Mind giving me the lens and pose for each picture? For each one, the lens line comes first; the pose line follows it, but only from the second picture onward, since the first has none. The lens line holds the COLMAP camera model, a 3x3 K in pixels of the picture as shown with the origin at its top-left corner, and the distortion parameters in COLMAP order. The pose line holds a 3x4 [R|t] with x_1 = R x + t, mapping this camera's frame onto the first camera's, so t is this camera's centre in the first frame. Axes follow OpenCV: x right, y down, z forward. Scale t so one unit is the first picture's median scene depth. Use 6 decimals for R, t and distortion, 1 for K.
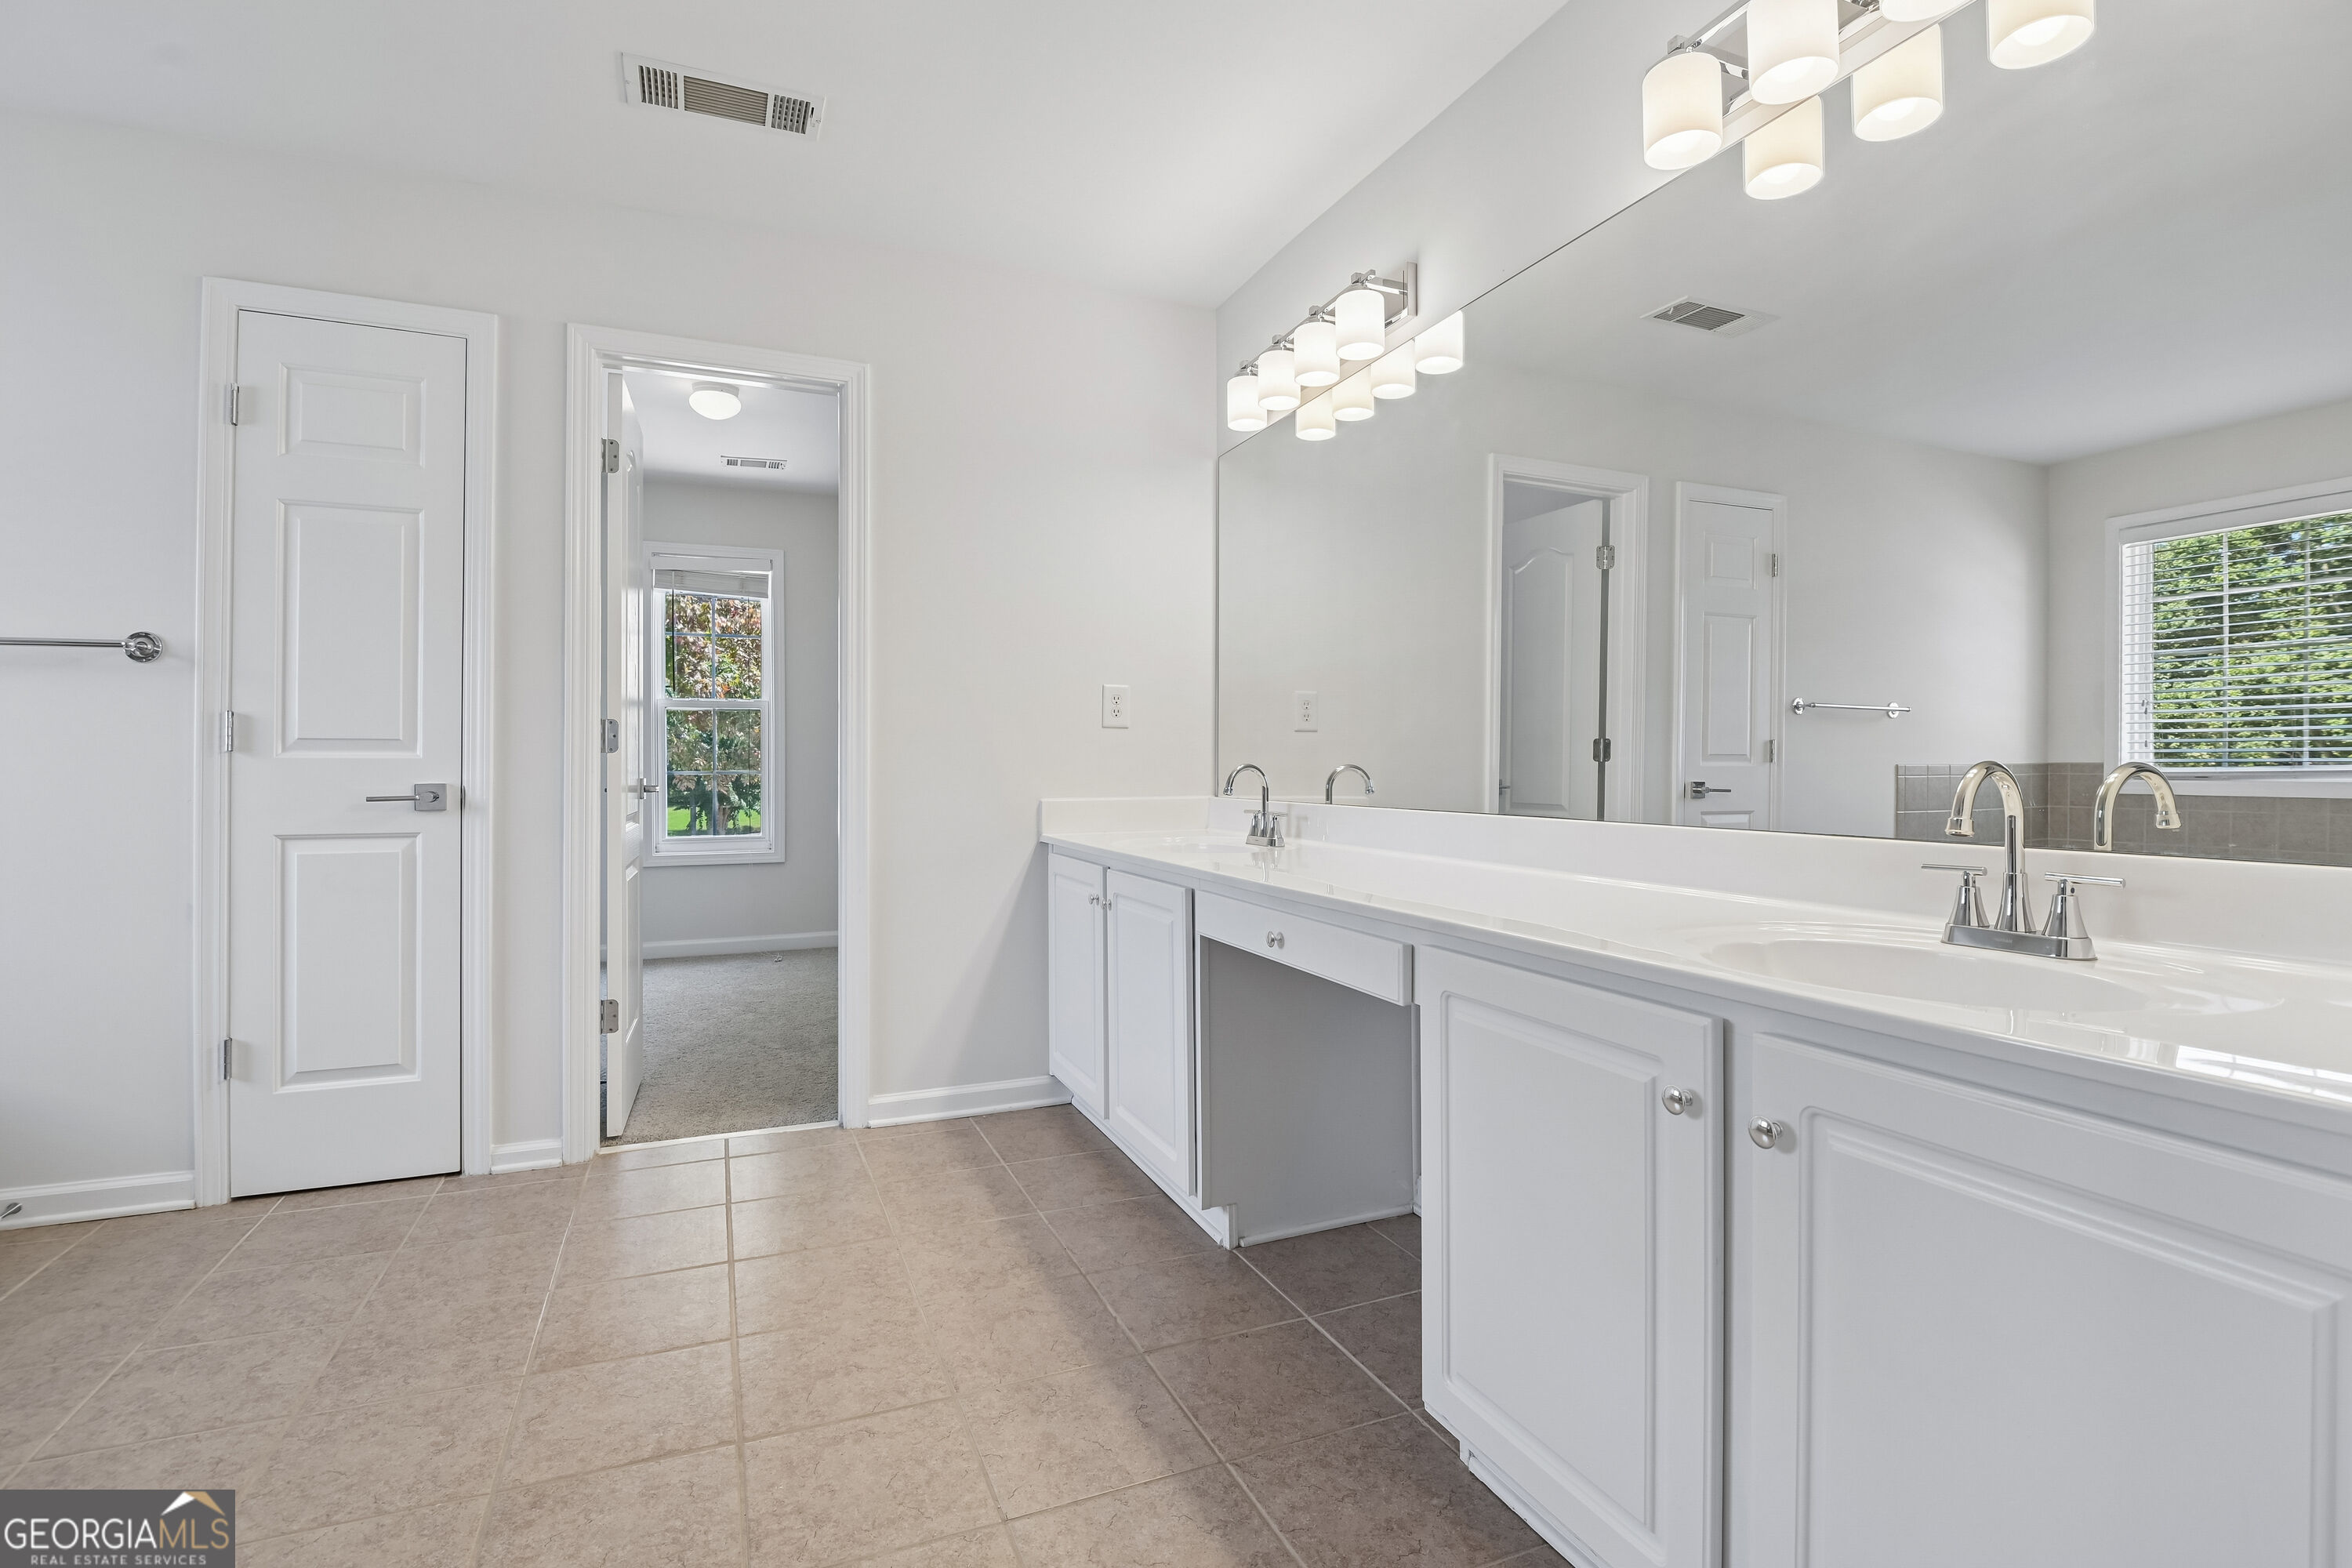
lens RADIAL K [[1100.0, 0, 1169.5], [0, 1100.0, 755.2], [0, 0, 1]] dist [-0.016535, -0.002273]
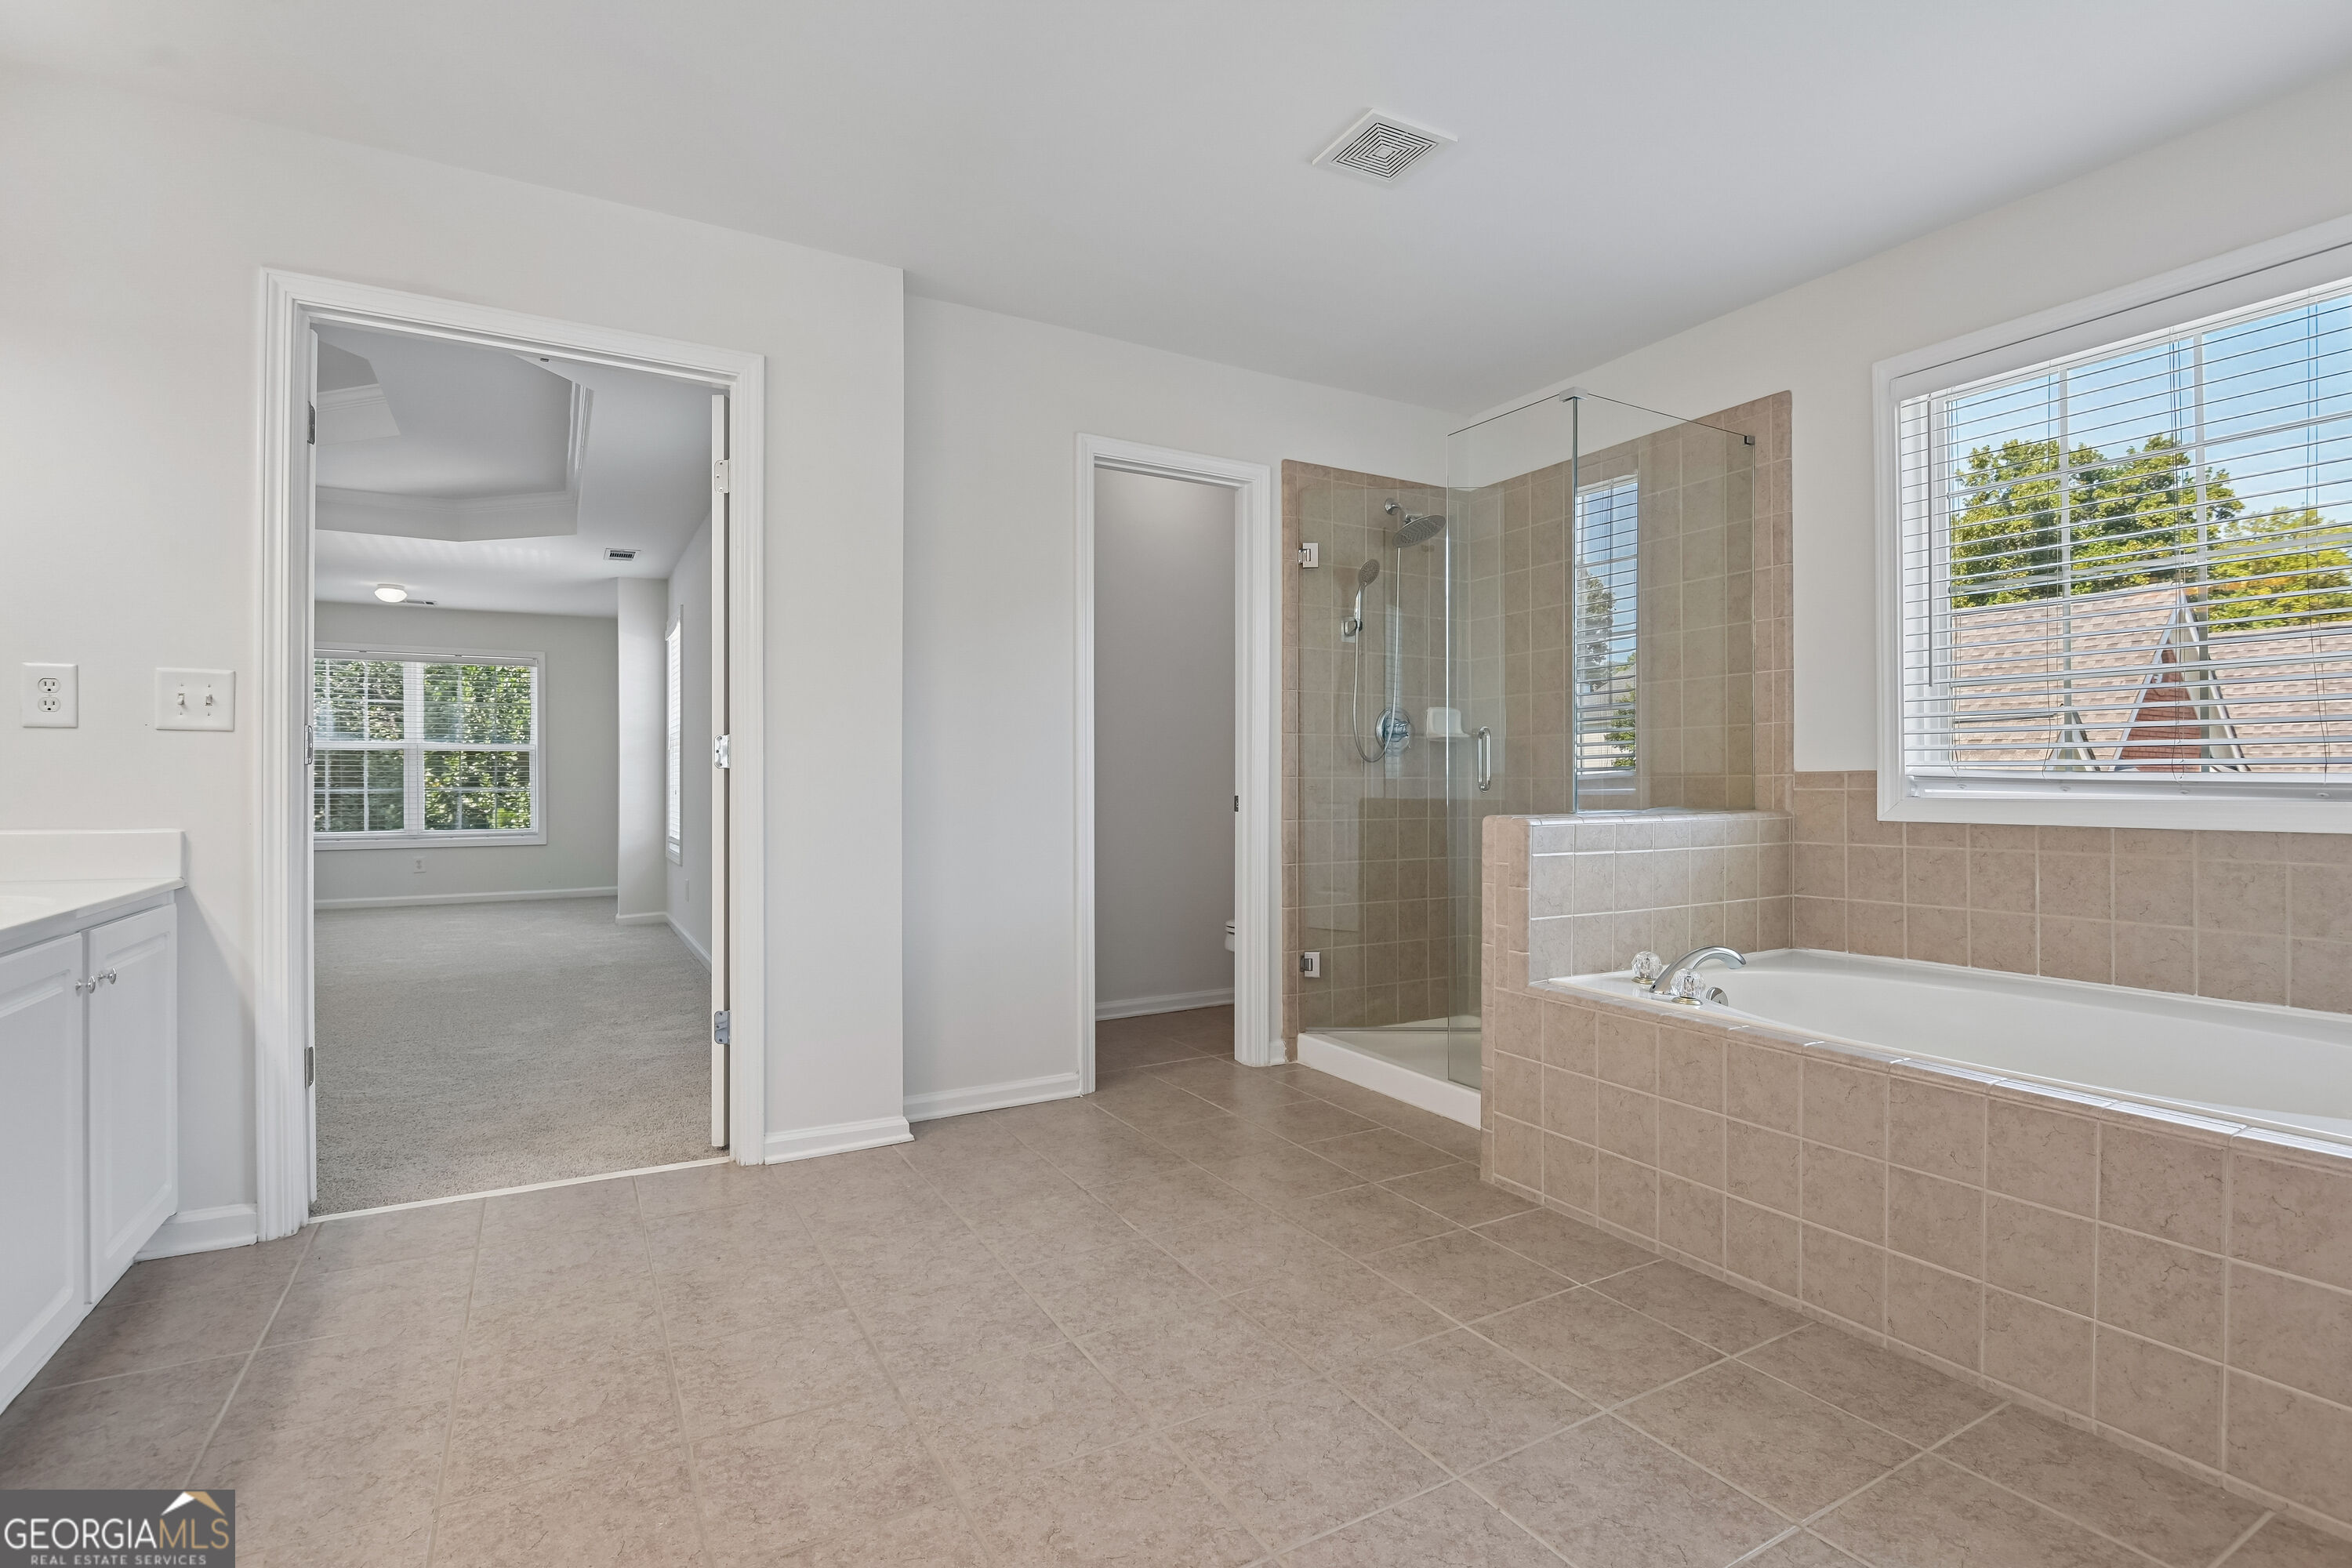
lens RADIAL K [[1100.0, 0, 1173.6], [0, 1100.0, 780.2], [0, 0, 1]] dist [-0.016535, -0.002273]
pose [[-0.993355, 0.001093, -0.115081, -0.392740], [0.001891, 0.999975, -0.006825, 0.008374], [0.115071, -0.006997, -0.993333, 1.132490]]
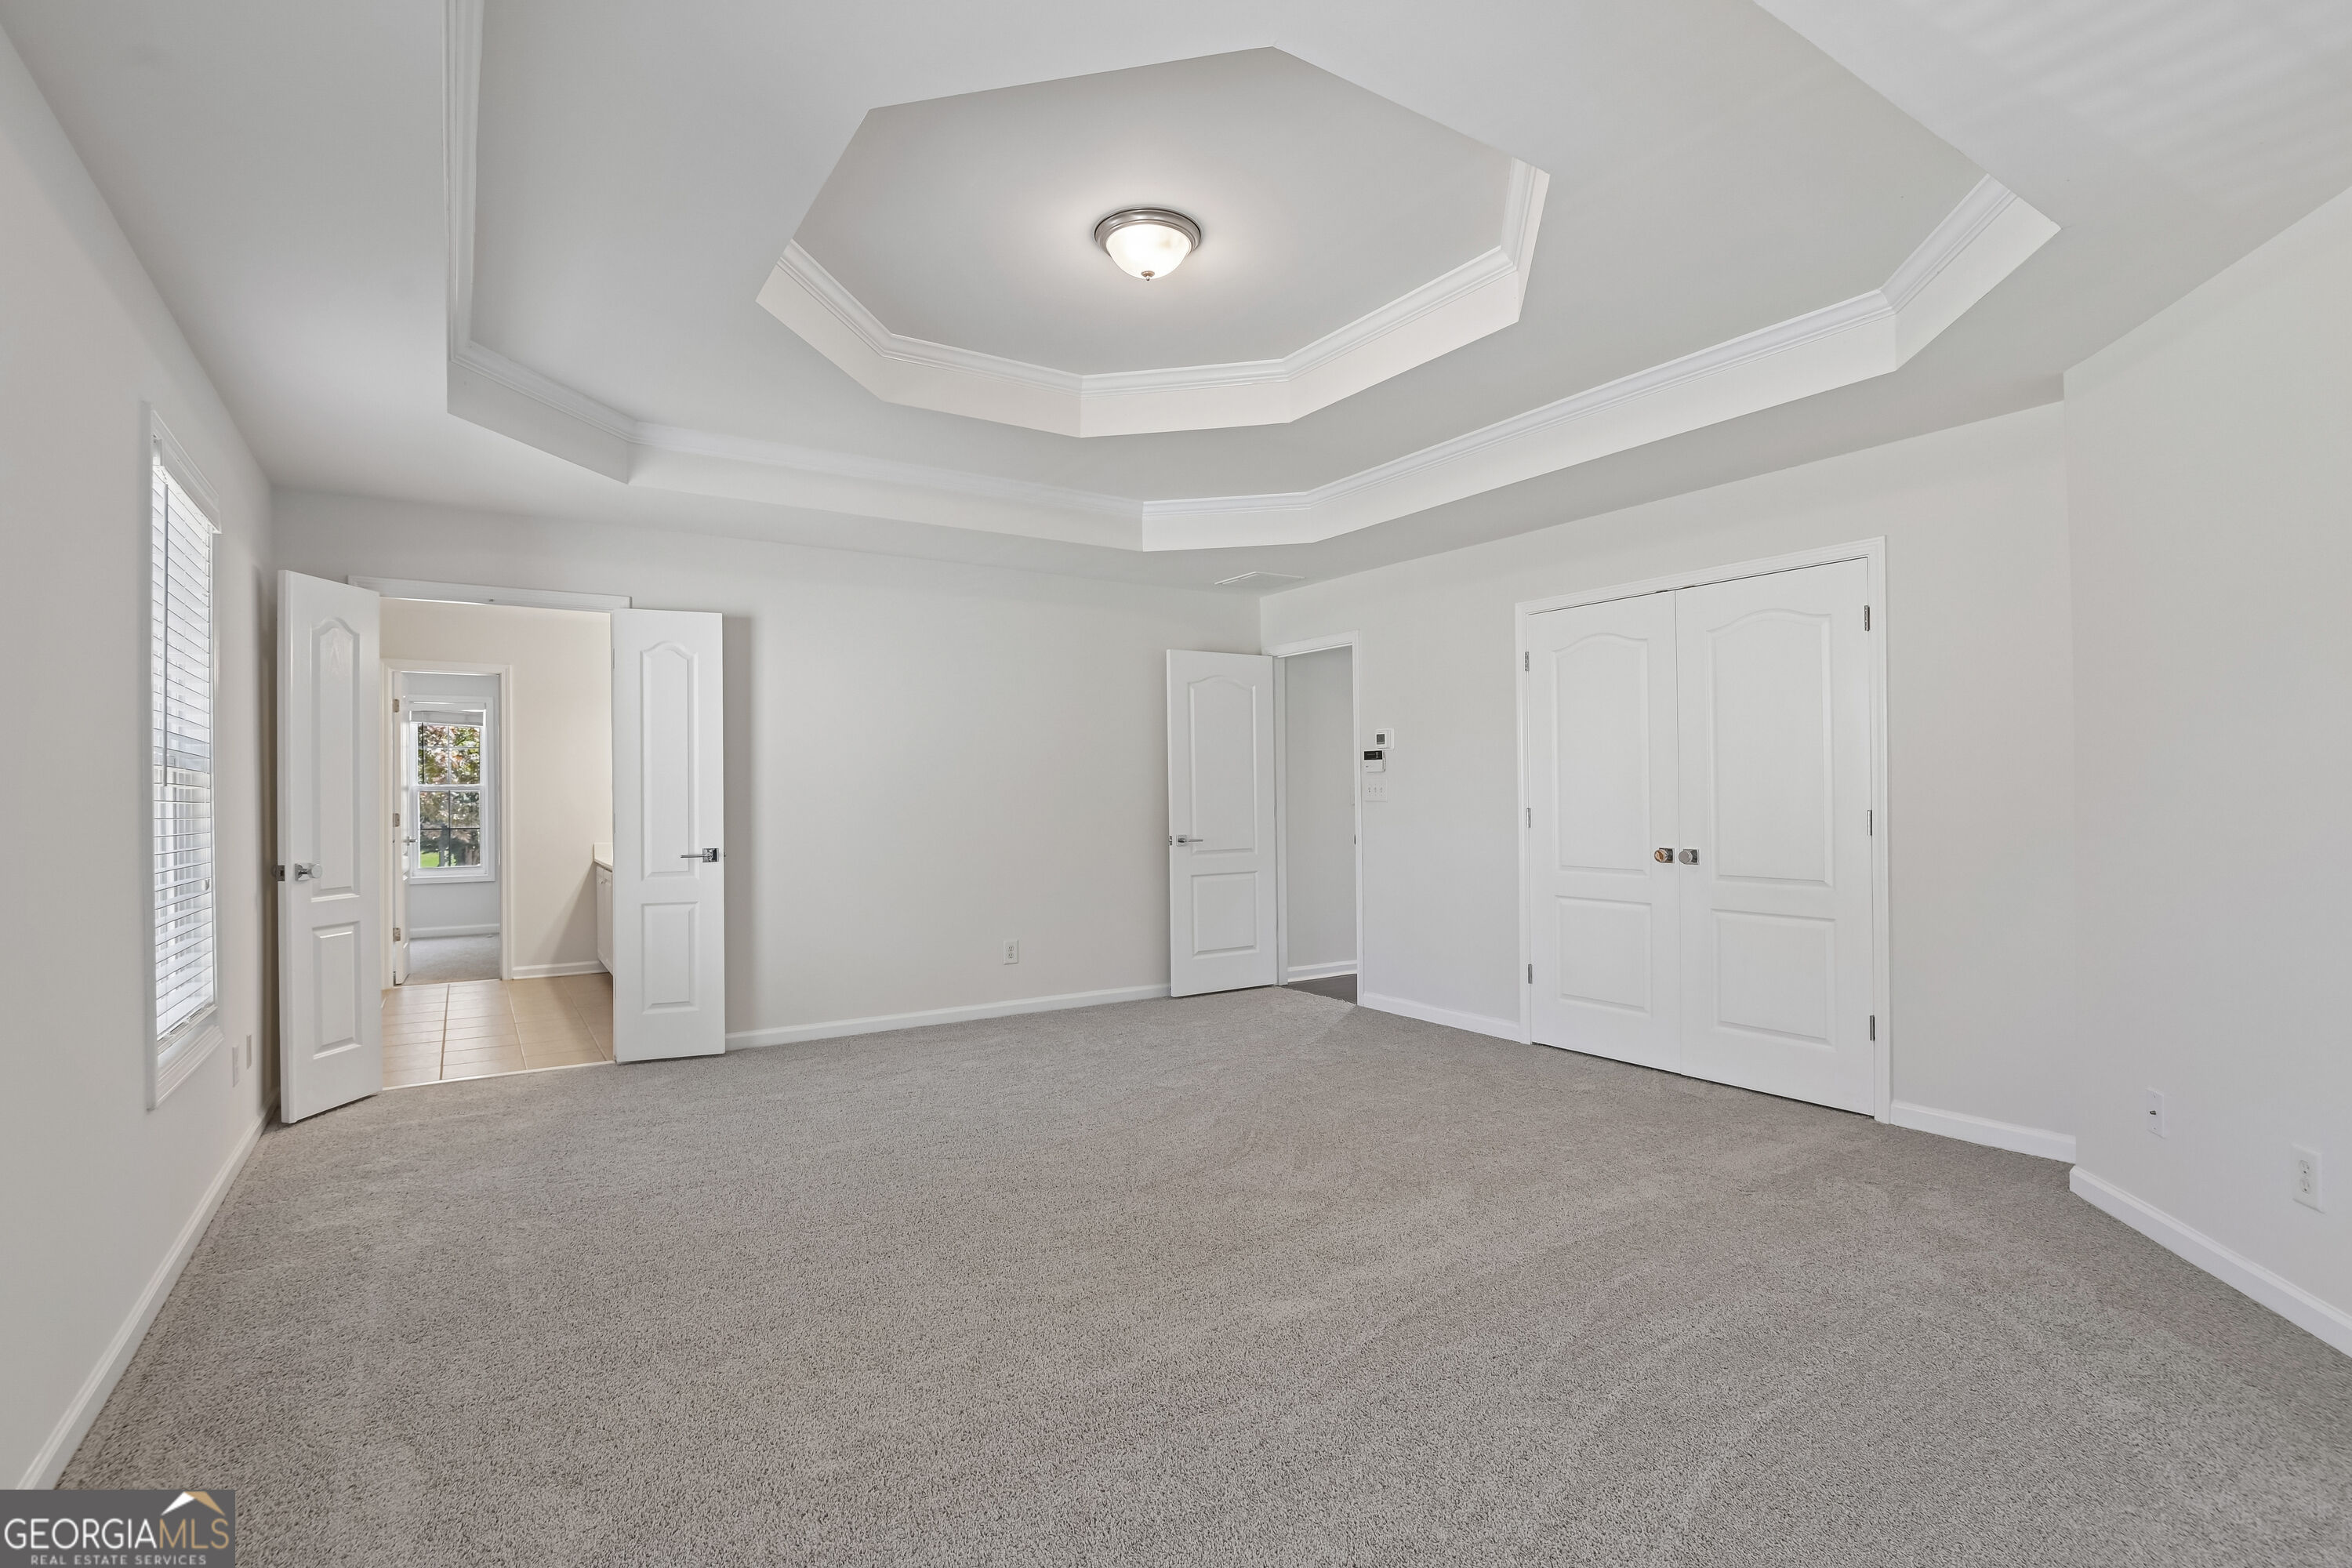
lens RADIAL K [[1100.0, 0, 1175.6], [0, 1100.0, 802.2], [0, 0, 1]] dist [-0.016535, -0.002273]
pose [[0.983572, -0.003449, 0.180485, 0.807891], [0.002124, 0.999969, 0.007533, -0.075309], [-0.180506, -0.007026, 0.983549, -1.810879]]
